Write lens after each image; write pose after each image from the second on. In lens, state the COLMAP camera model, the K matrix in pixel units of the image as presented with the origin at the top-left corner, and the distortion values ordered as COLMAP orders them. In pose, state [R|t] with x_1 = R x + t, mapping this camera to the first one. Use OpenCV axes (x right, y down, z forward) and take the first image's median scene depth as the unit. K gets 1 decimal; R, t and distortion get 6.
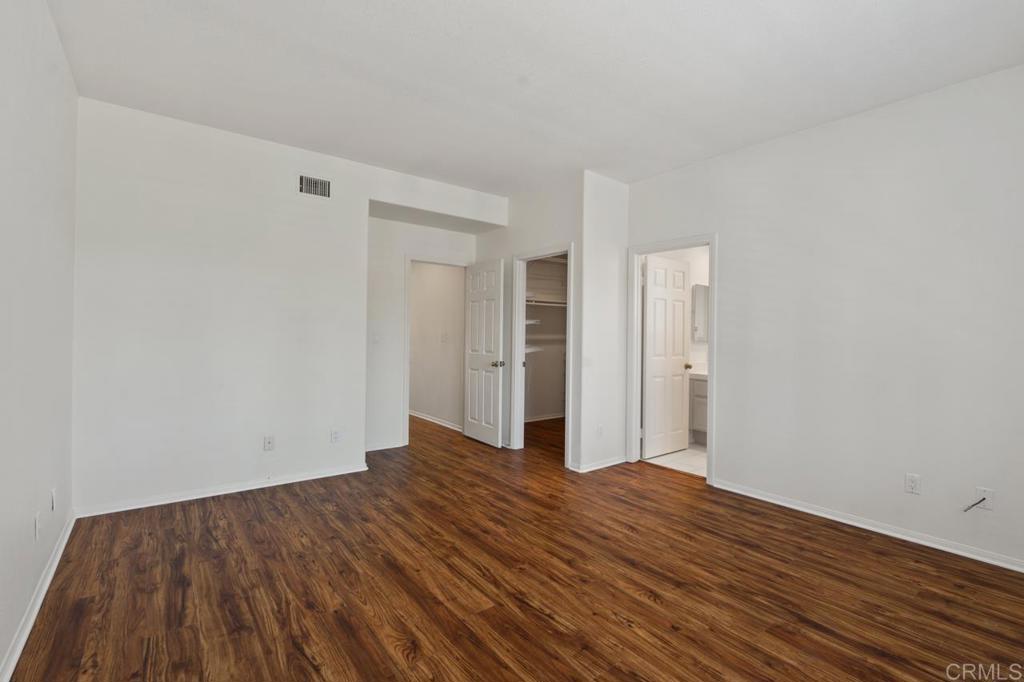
lens RADIAL K [[454.7, 0, 512.1], [0, 454.7, 335.1], [0, 0, 1]] dist [-0.004116, -0.000841]
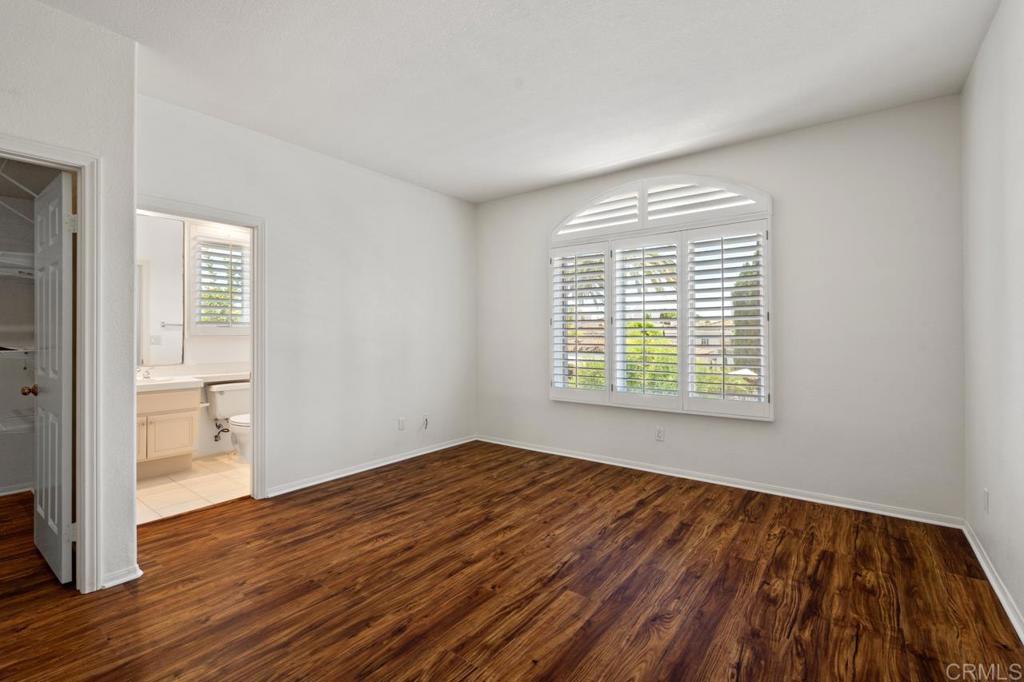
lens RADIAL K [[454.7, 0, 514.1], [0, 454.7, 335.4], [0, 0, 1]] dist [-0.004116, -0.000841]
pose [[-0.254636, -0.017430, 0.966880, -0.827160], [-0.000003, 0.999838, 0.018023, -0.010049], [-0.967037, 0.004587, -0.254595, 1.134560]]
